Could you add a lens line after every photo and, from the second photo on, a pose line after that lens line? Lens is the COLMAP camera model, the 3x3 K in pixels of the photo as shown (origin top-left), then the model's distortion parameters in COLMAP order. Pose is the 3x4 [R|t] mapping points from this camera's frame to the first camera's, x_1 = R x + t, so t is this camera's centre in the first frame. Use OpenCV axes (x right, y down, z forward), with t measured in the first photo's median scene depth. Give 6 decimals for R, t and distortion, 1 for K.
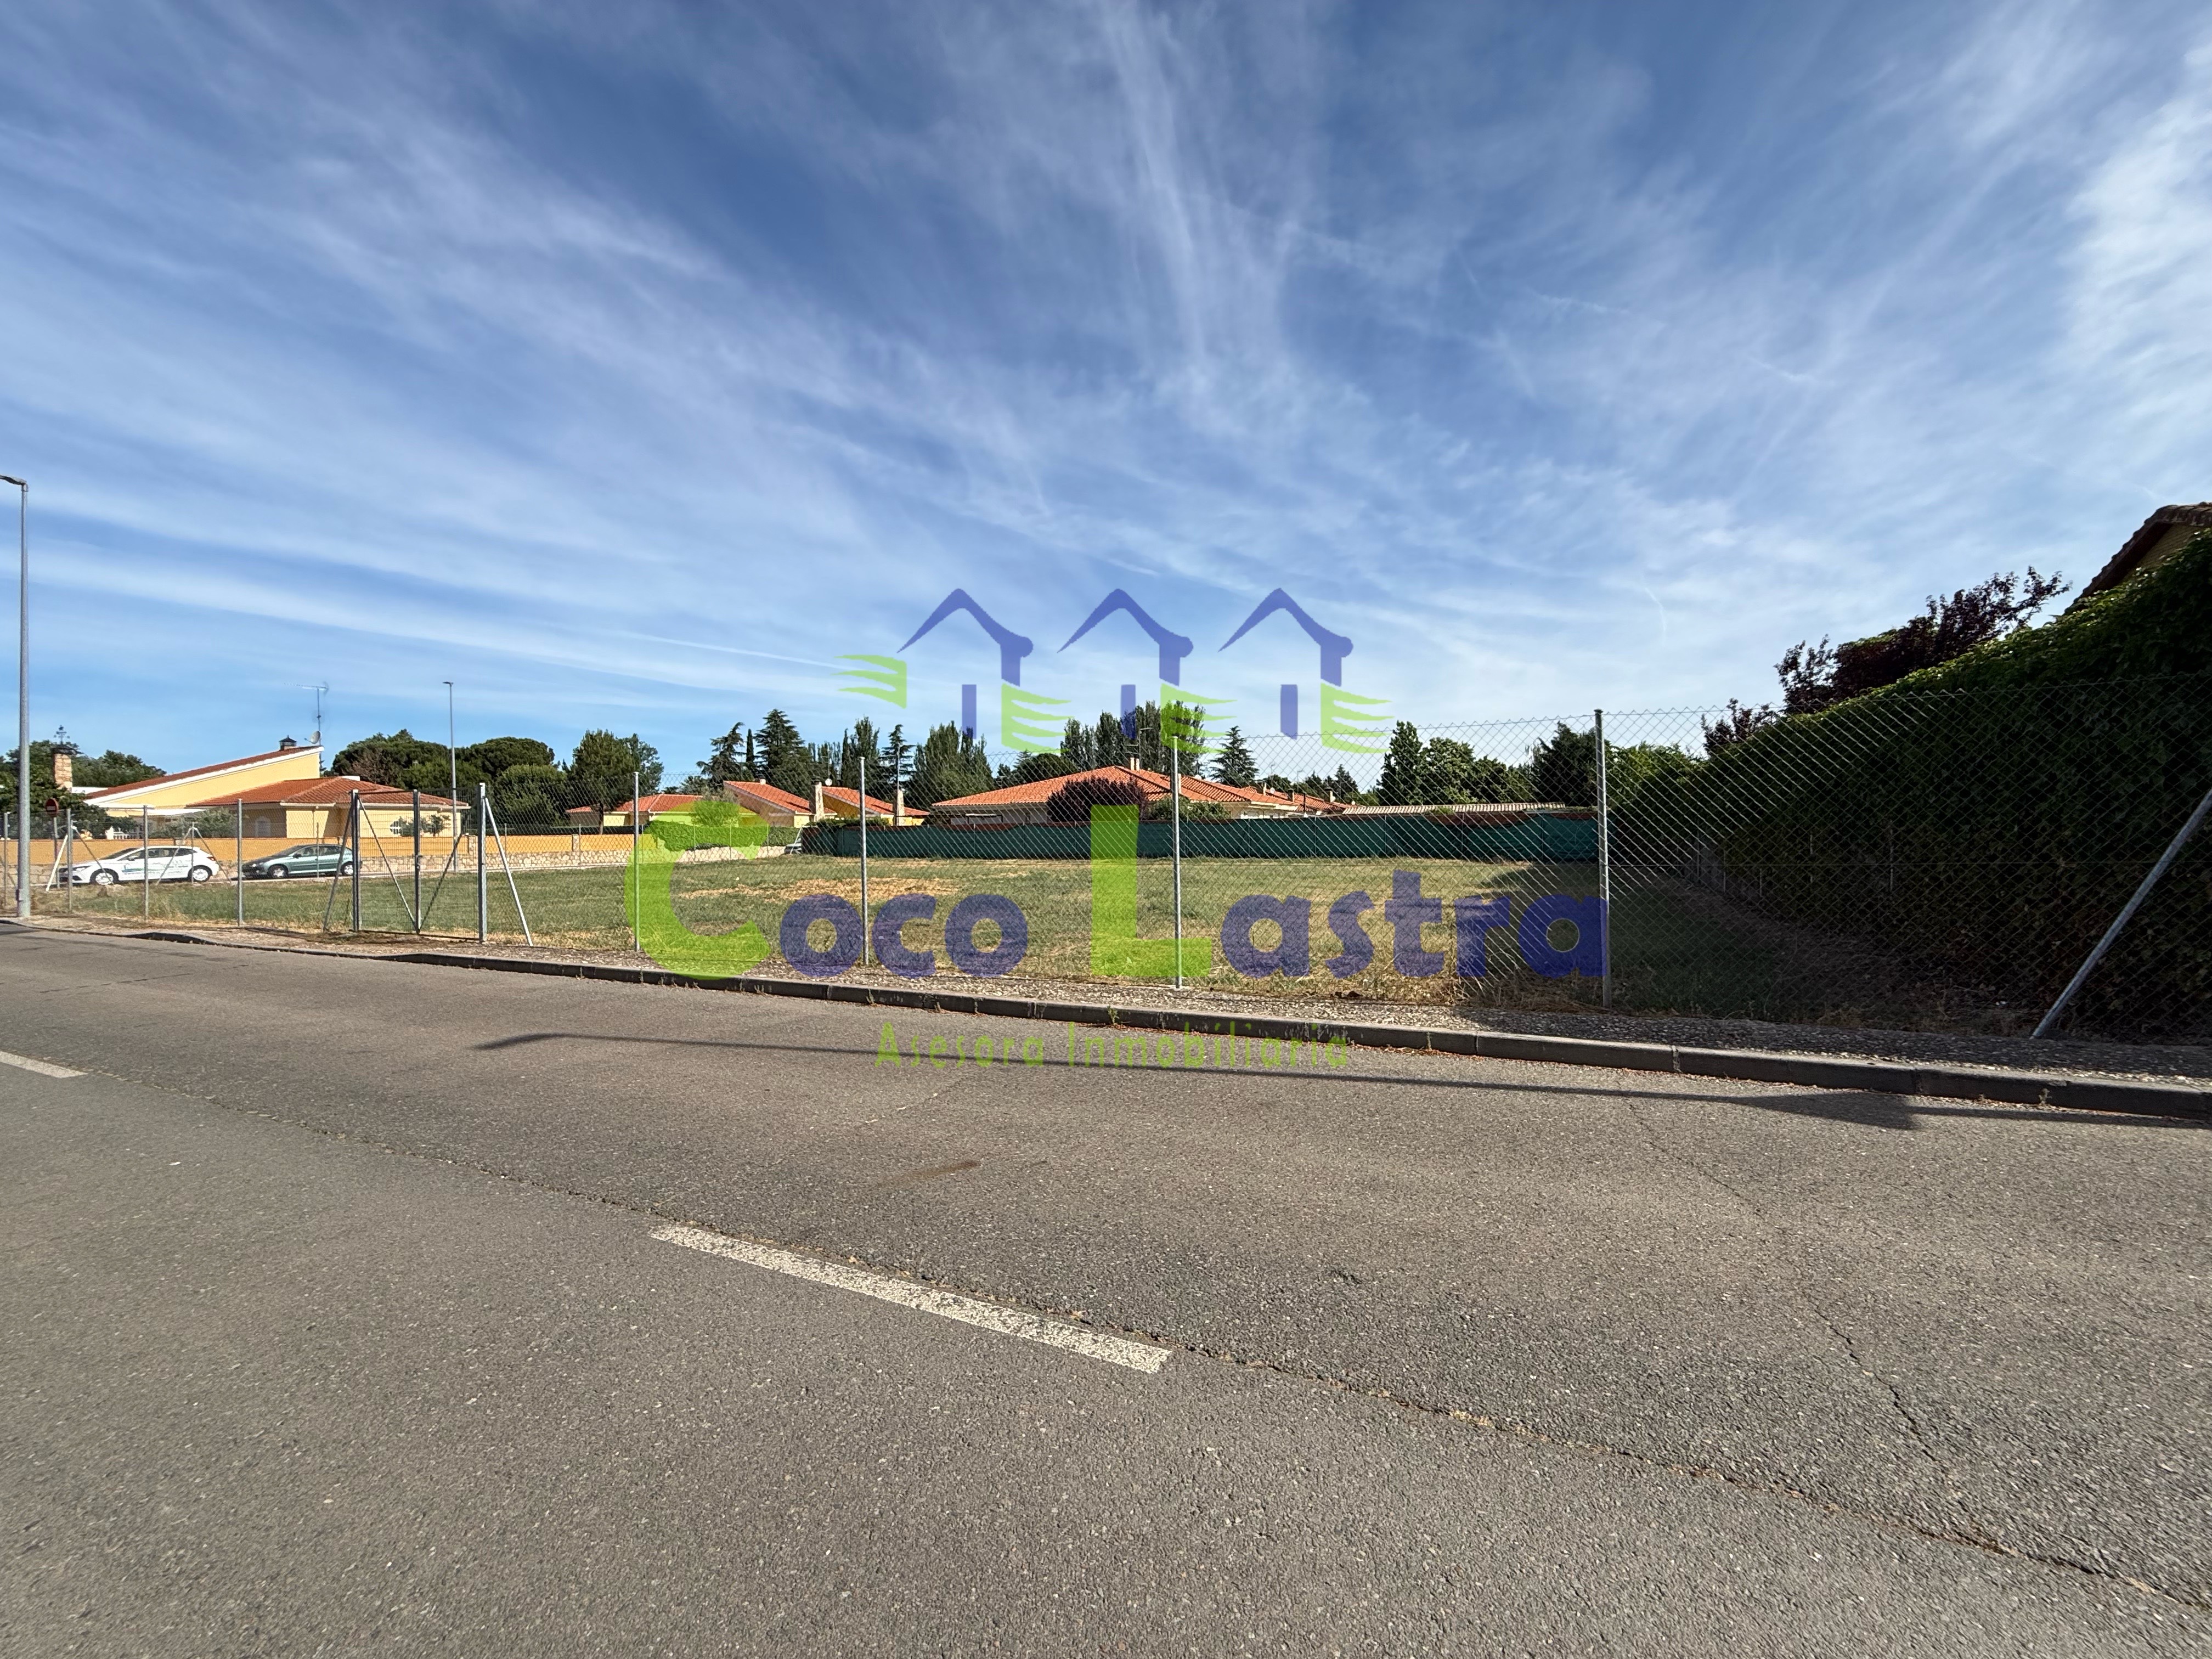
lens RADIAL K [[883.0, 0, 1101.8], [0, 883.0, 814.2], [0, 0, 1]] dist [0.003582, -0.000424]
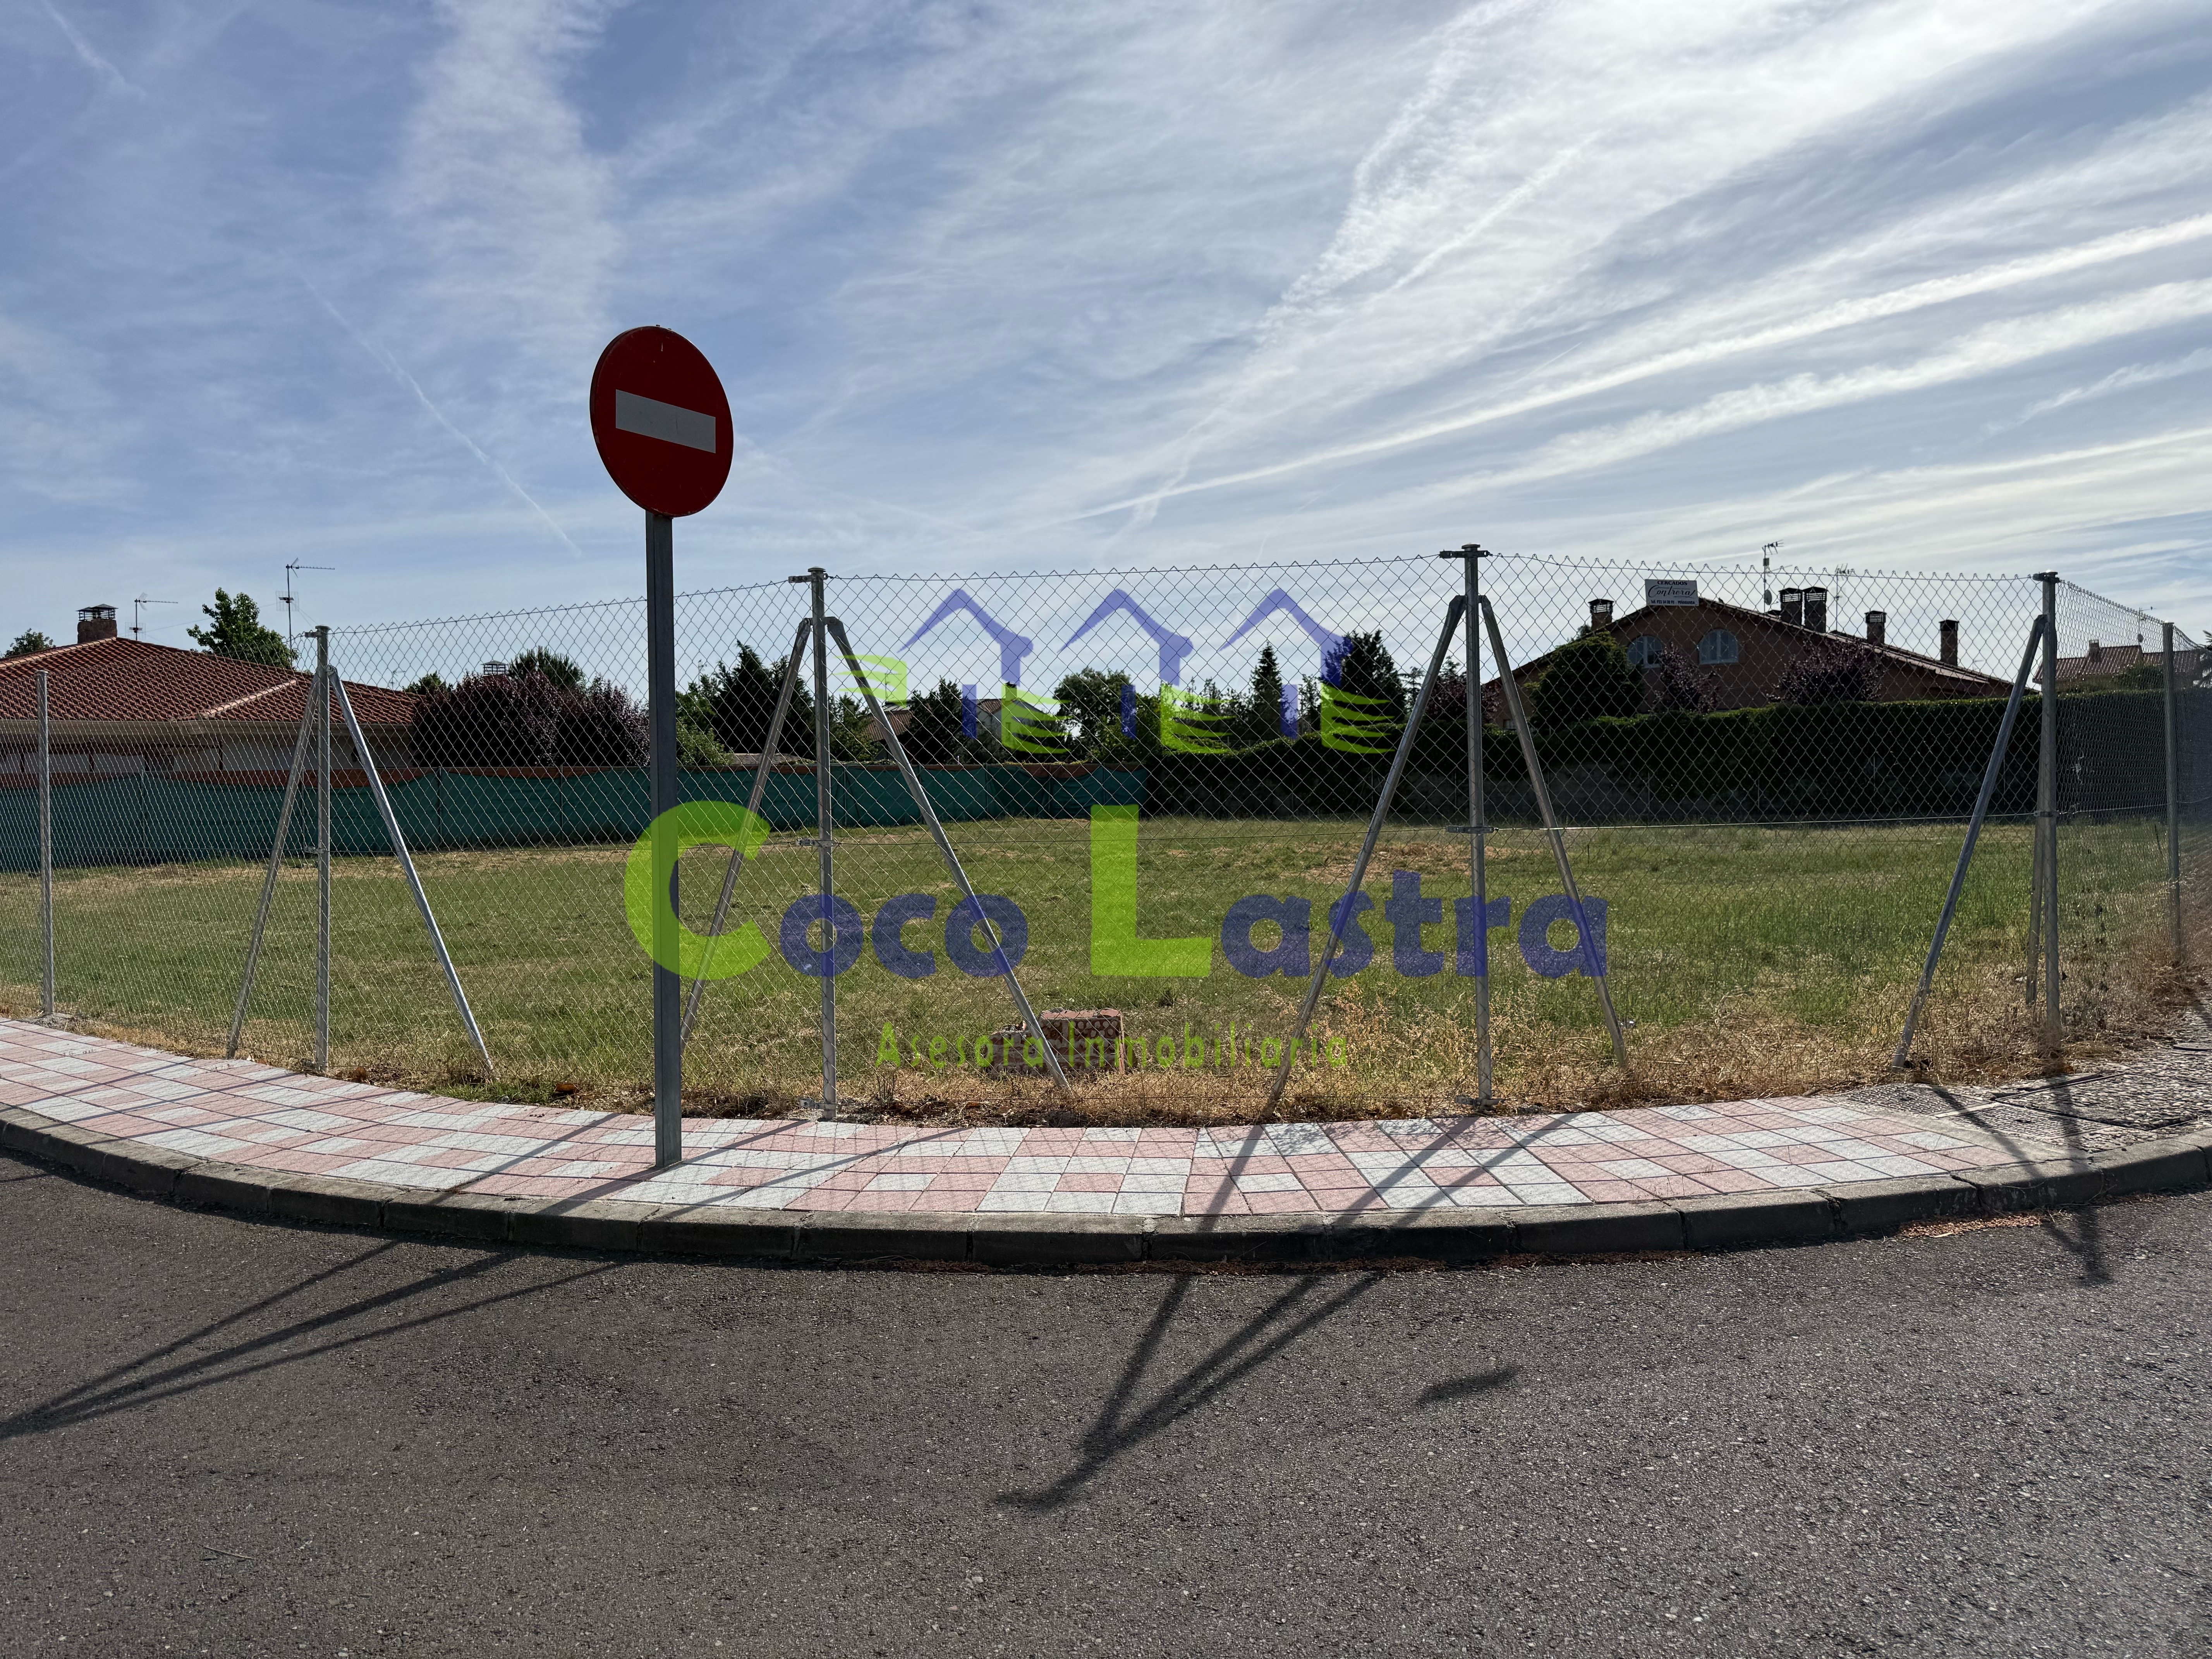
lens RADIAL K [[1561.8, 0, 1101.6], [0, 1561.8, 828.6], [0, 0, 1]] dist [0.039190, -0.029572]
pose [[0.225393, -0.022381, 0.974011, -0.103737], [0.000290, 0.999738, 0.022905, 0.000613], [-0.974268, -0.004881, 0.225341, 0.095120]]
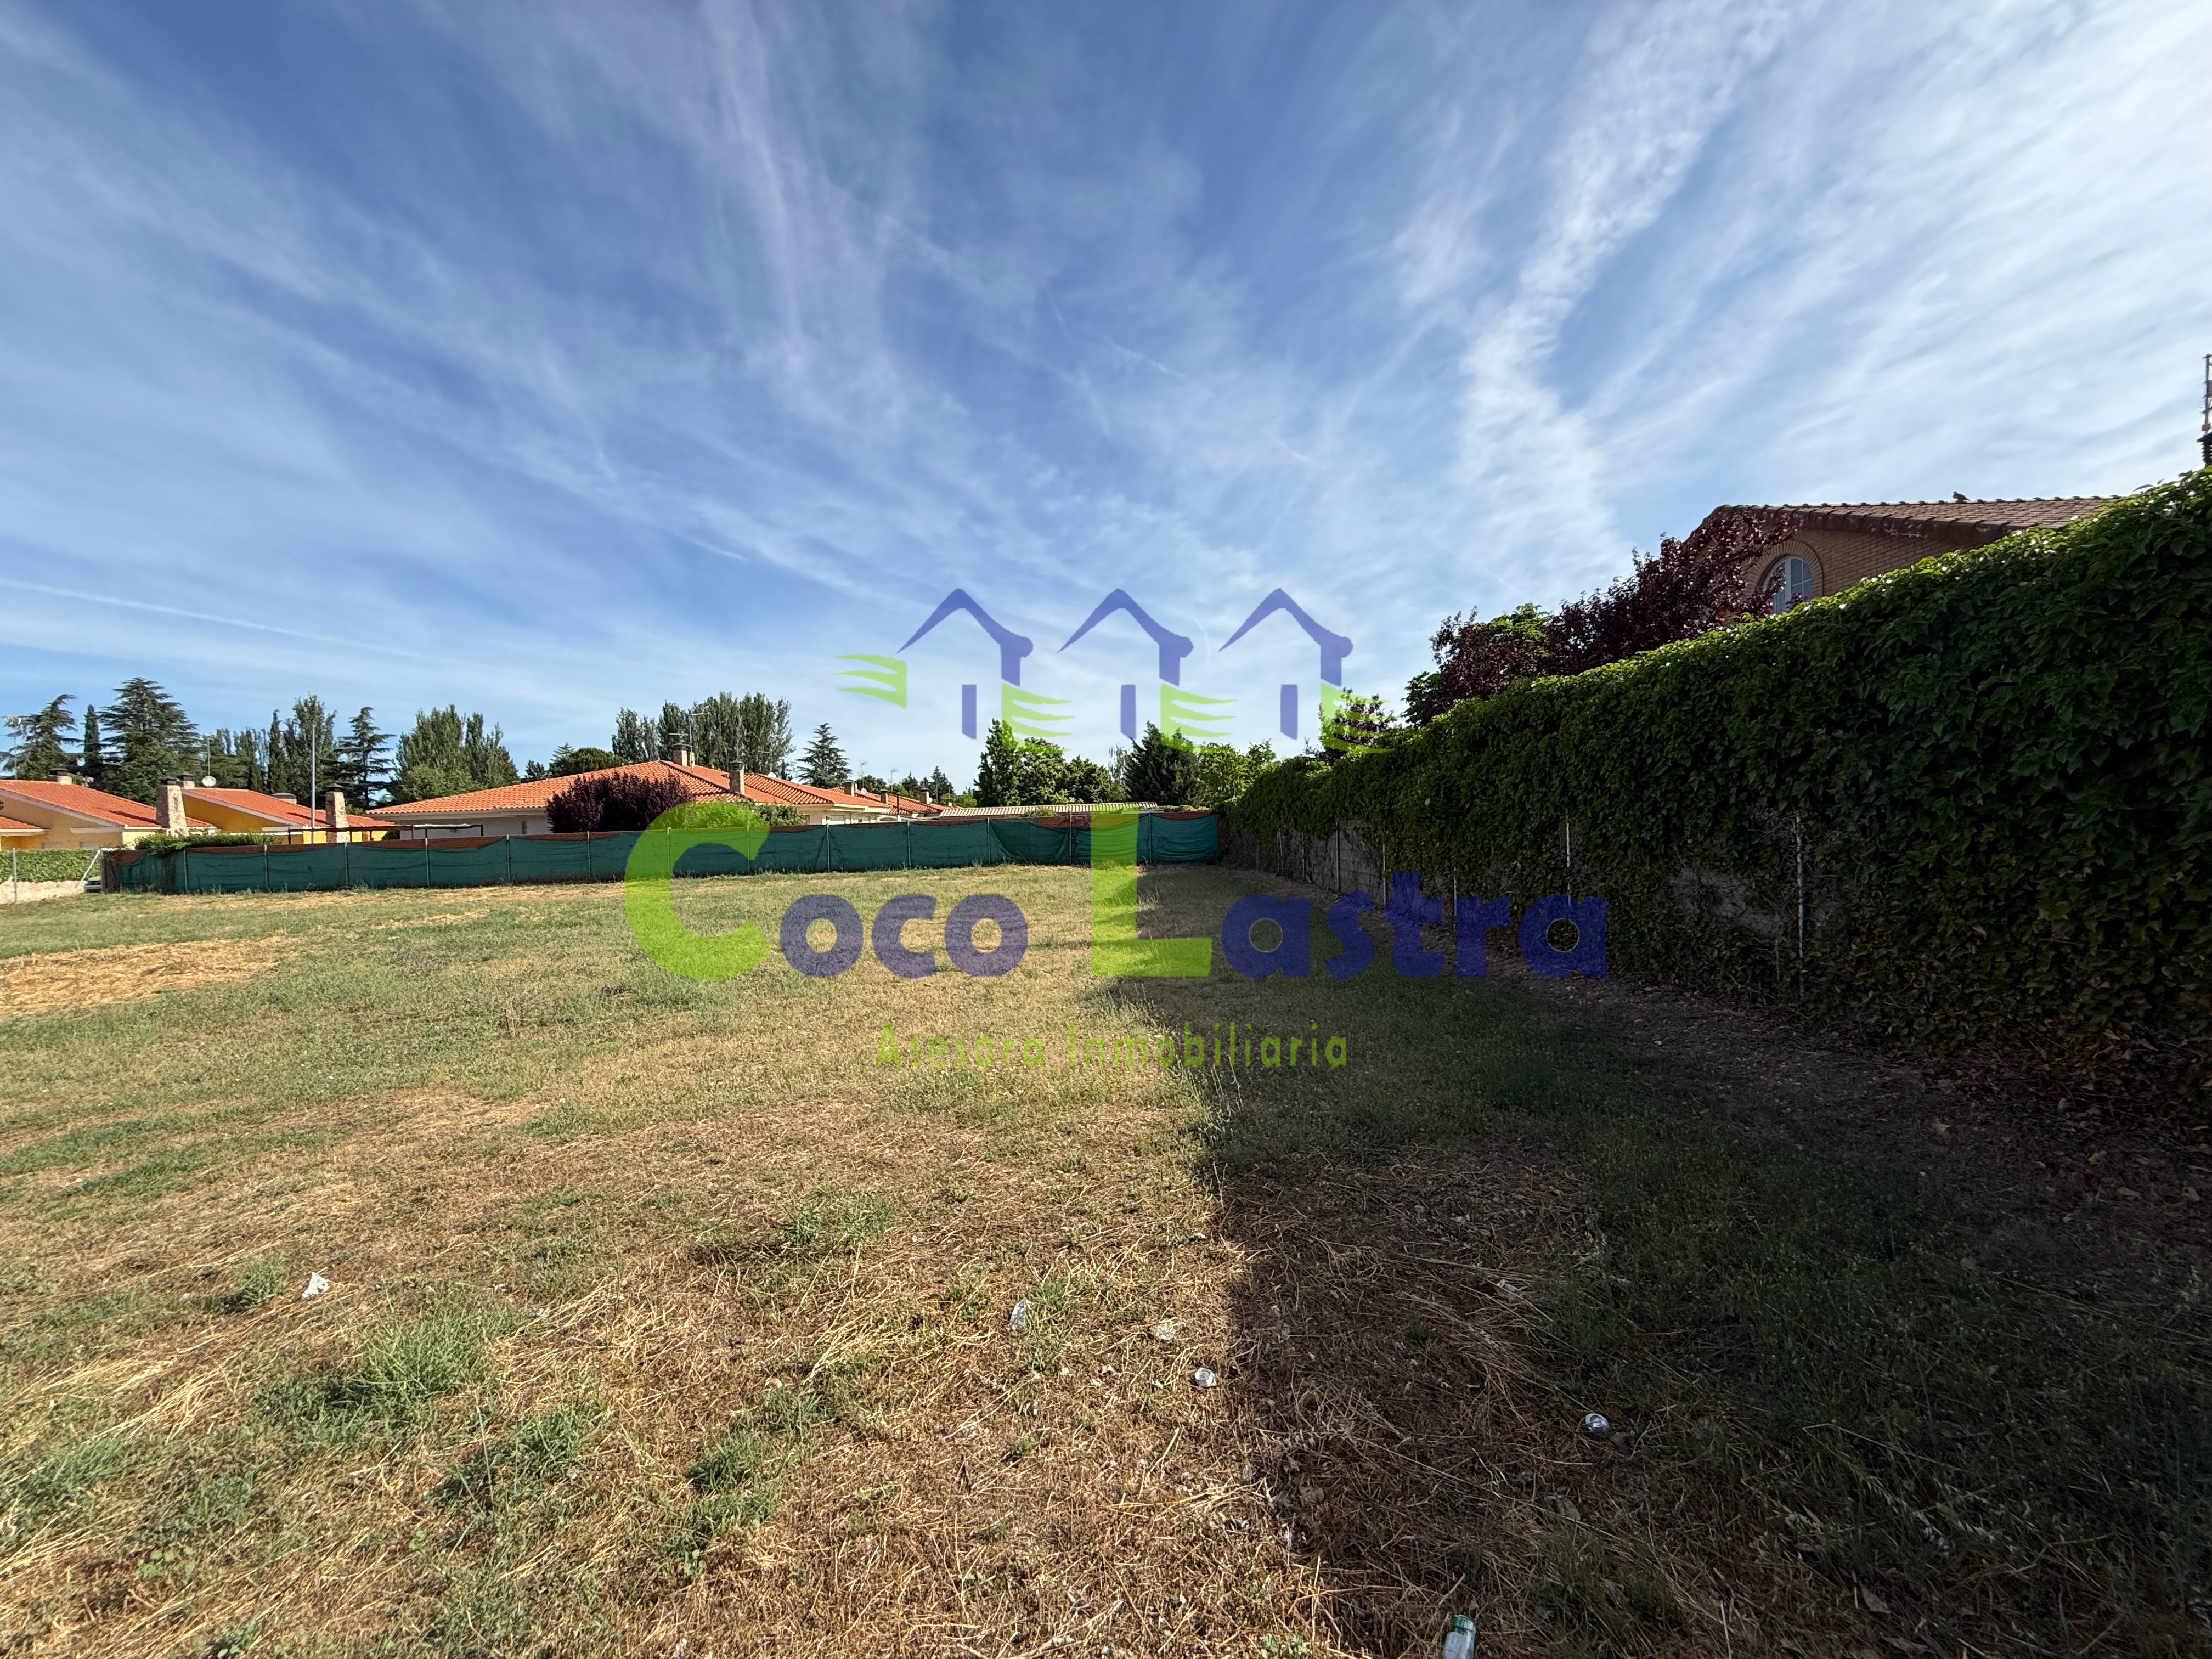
lens RADIAL K [[883.0, 0, 1098.5], [0, 883.0, 808.9], [0, 0, 1]] dist [0.003582, -0.000424]
pose [[0.902708, -0.011285, 0.430107, -0.007092], [0.014824, 0.999878, -0.004877, -0.000018], [-0.429999, 0.010778, 0.902765, 0.011814]]
